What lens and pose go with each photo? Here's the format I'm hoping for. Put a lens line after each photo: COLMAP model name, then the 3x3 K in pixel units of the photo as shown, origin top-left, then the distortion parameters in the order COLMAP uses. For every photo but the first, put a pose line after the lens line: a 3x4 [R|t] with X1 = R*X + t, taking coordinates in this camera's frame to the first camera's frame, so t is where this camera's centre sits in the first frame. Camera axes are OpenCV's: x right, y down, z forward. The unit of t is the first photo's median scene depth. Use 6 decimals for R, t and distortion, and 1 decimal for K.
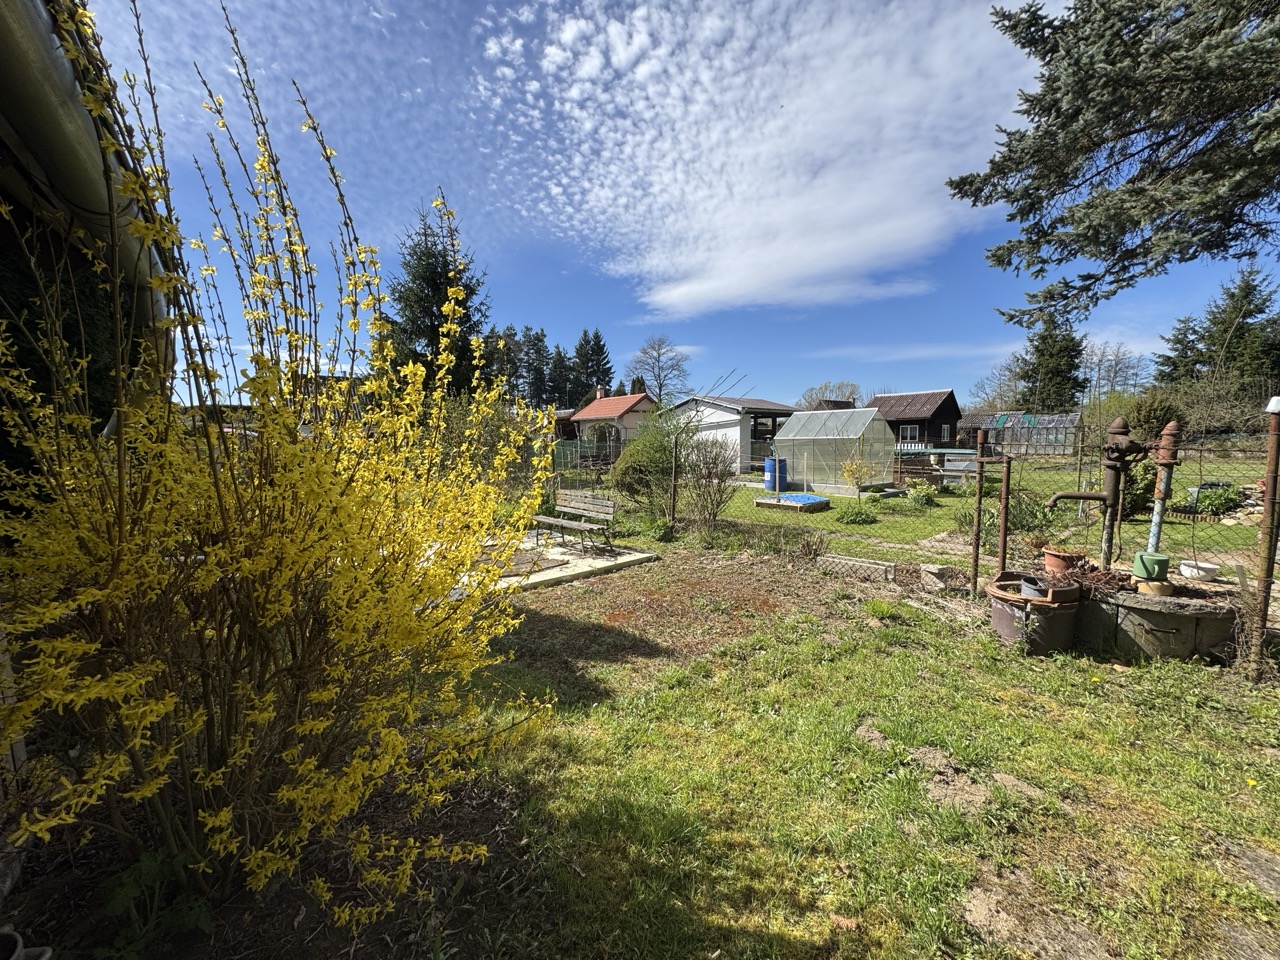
lens RADIAL K [[514.3, 0, 640.0], [0, 514.3, 480.0], [0, 0, 1]] dist [0.001129, -0.000175]
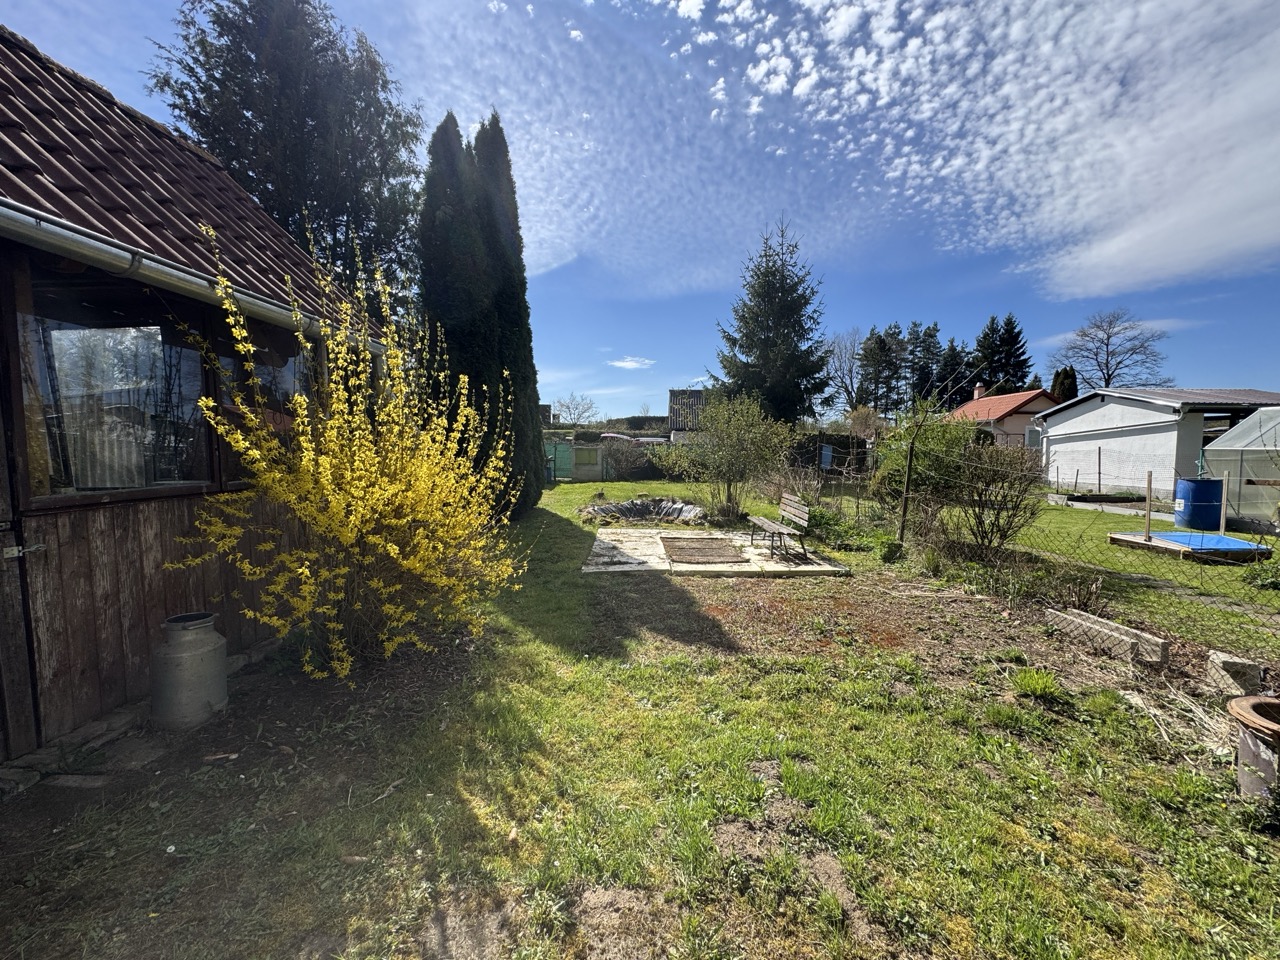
lens RADIAL K [[514.3, 0, 640.0], [0, 514.3, 480.0], [0, 0, 1]] dist [0.001129, -0.000175]
pose [[0.751443, 0.059757, -0.657086, 0.121744], [-0.067633, 0.997621, 0.013381, -0.000764], [0.656322, 0.034386, 0.753697, 0.022793]]
